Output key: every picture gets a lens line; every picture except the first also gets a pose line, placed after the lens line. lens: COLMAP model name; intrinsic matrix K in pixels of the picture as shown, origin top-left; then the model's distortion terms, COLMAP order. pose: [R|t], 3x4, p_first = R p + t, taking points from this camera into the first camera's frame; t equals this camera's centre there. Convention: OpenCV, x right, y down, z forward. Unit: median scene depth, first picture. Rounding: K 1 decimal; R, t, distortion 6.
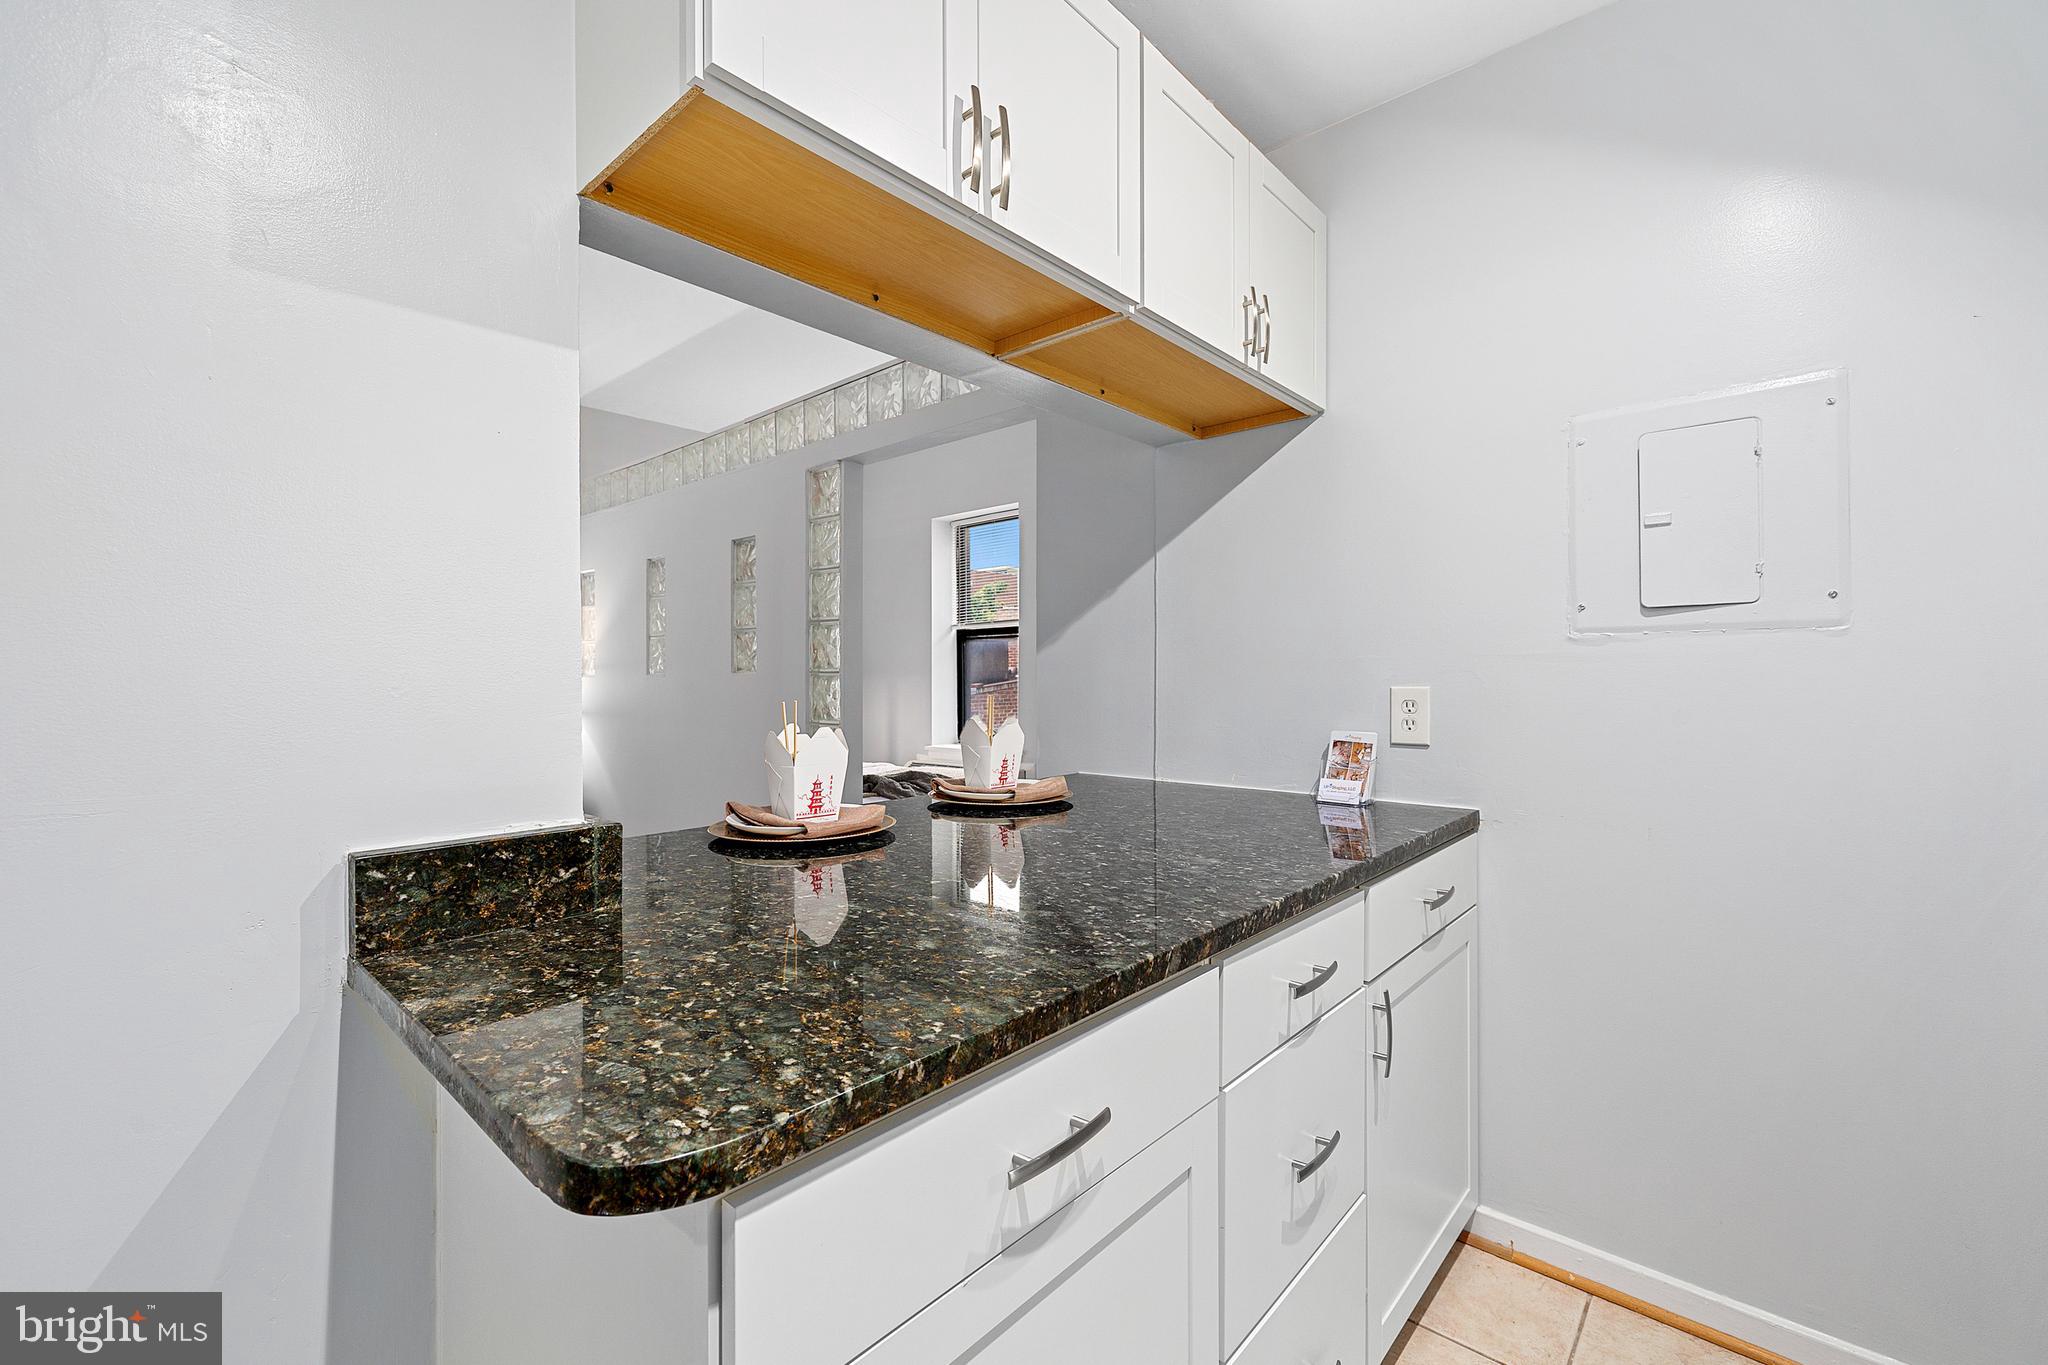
lens RADIAL K [[859.6, 0, 1016.8], [0, 859.6, 675.5], [0, 0, 1]] dist [-0.000164, 0.000153]
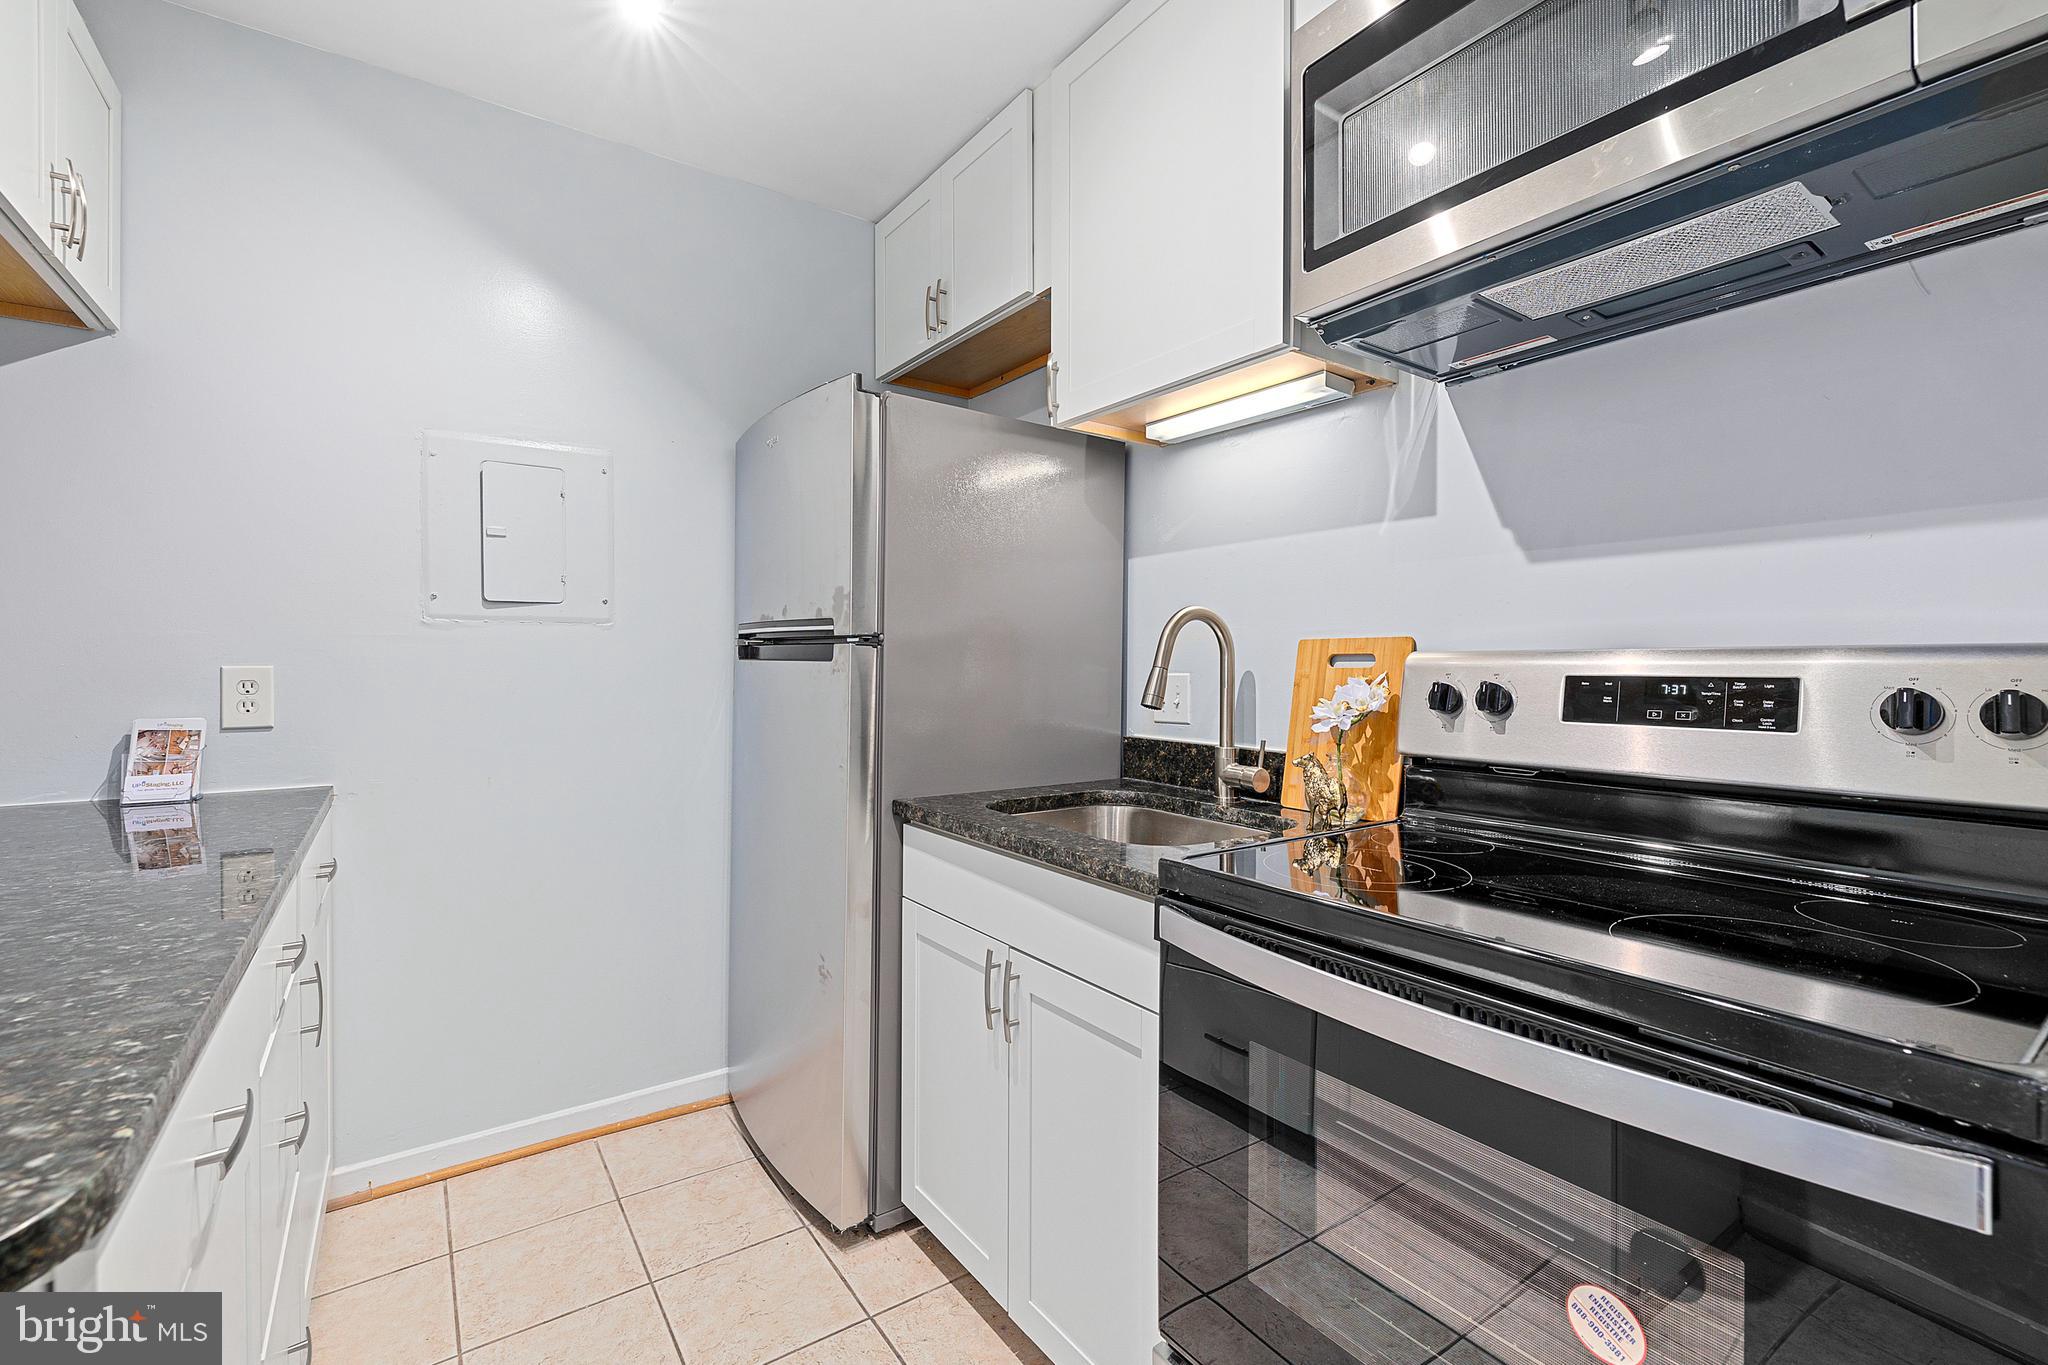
lens RADIAL K [[889.5, 0, 1013.2], [0, 889.5, 660.2], [0, 0, 1]] dist [0.000536, -0.000001]
pose [[0.232059, 0.003495, 0.972695, -0.294620], [-0.003521, 0.999990, -0.002753, 0.006663], [-0.972695, -0.002786, 0.232069, -0.033871]]
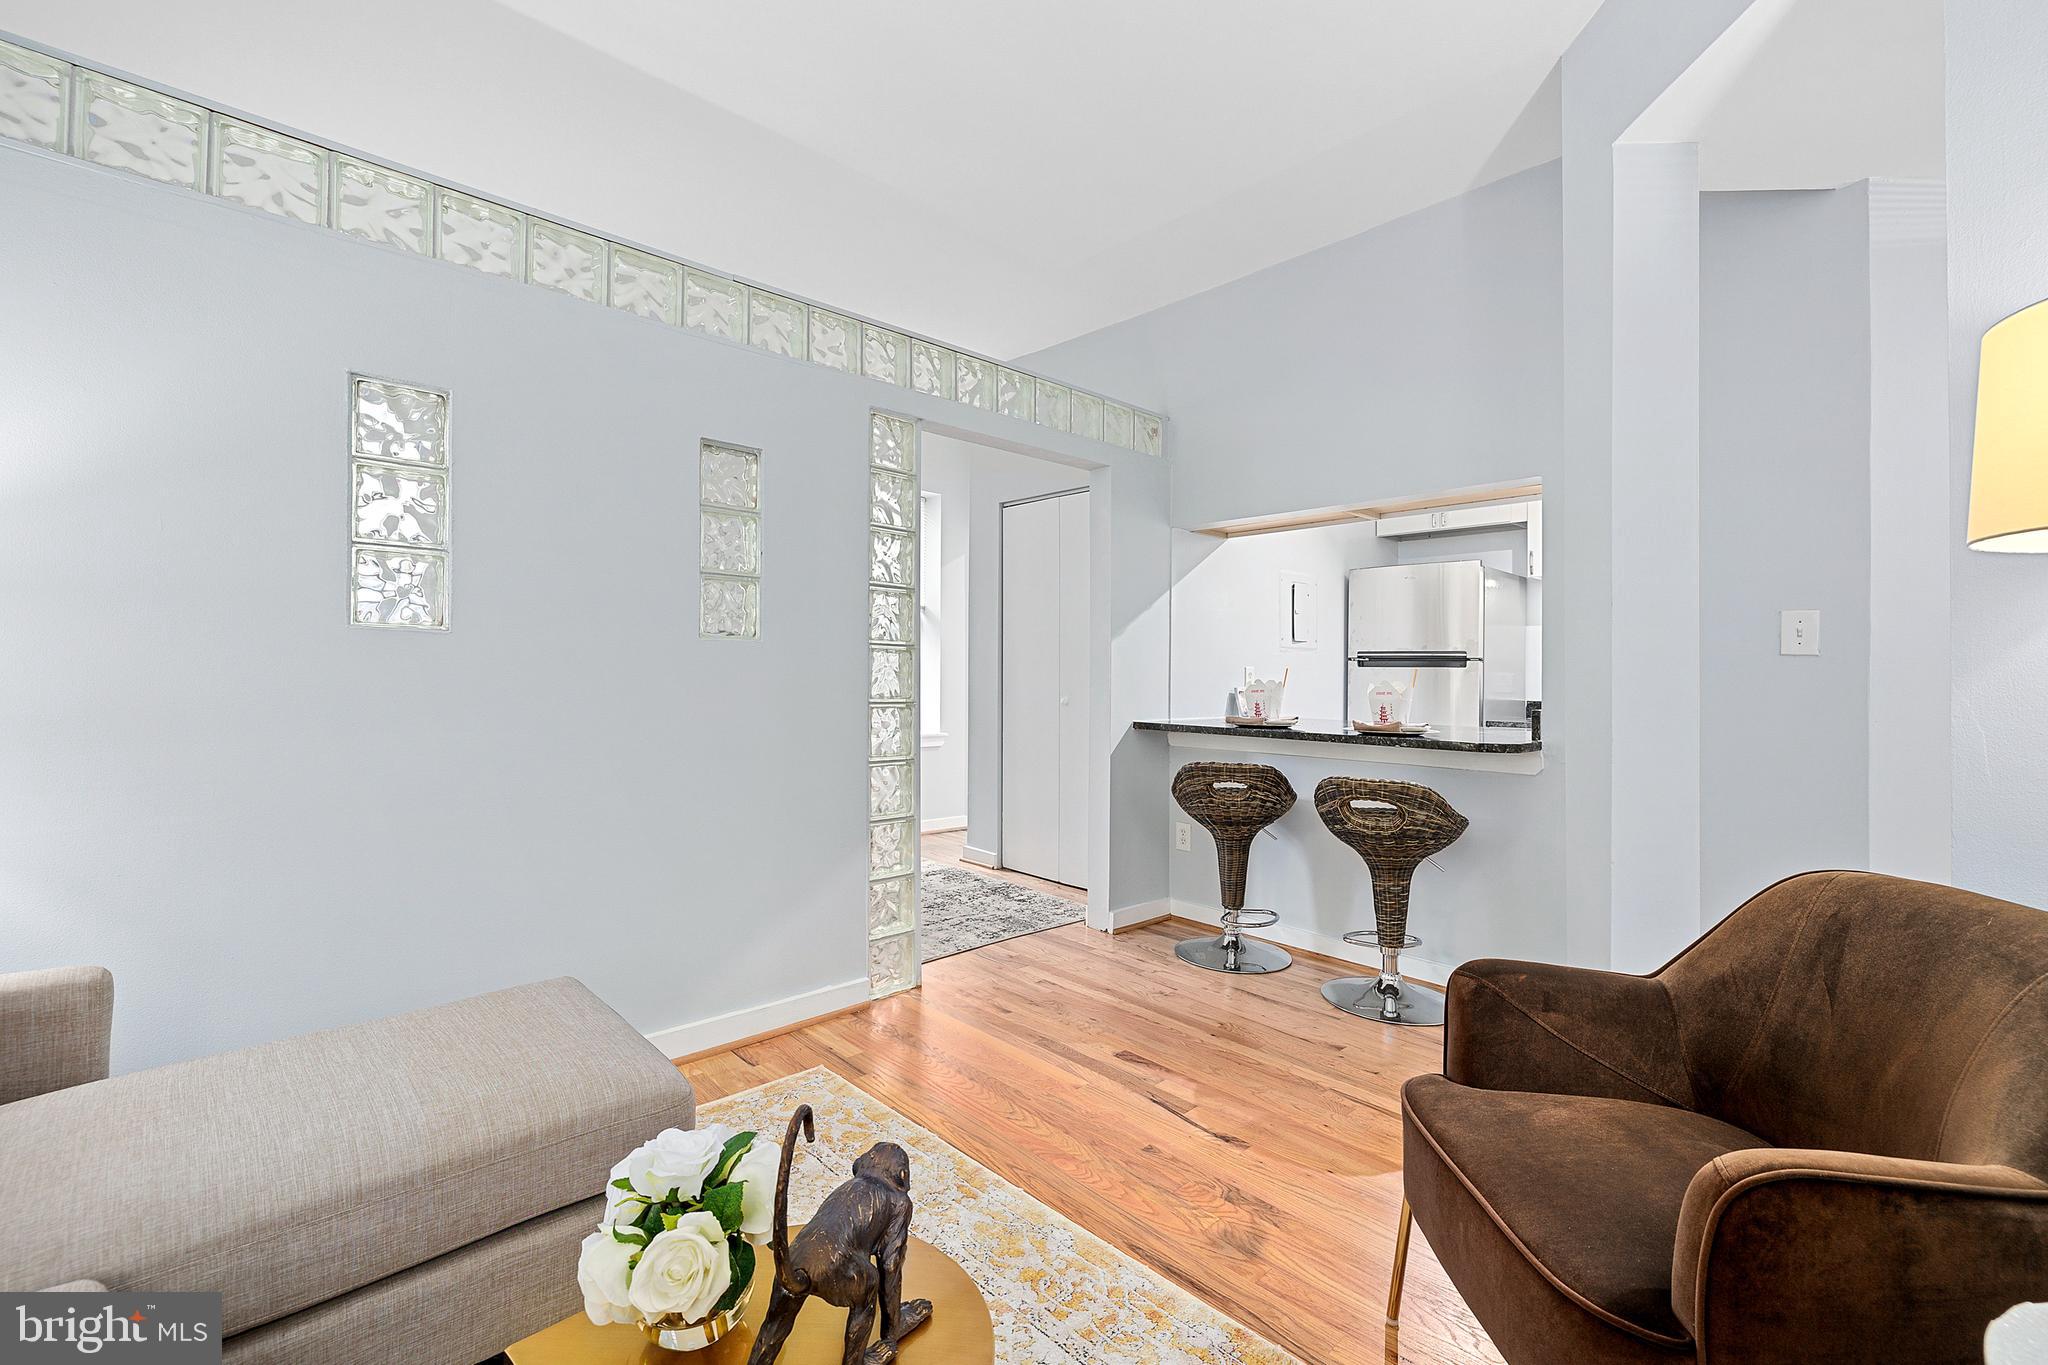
lens RADIAL K [[869.0, 0, 1011.8], [0, 869.0, 665.5], [0, 0, 1]] dist [-0.000449, -0.000062]
pose [[0.090549, 0.013871, 0.995795, -1.970651], [-0.012743, 0.999837, -0.012769, 0.047183], [-0.995810, -0.011533, 0.090711, 1.447832]]
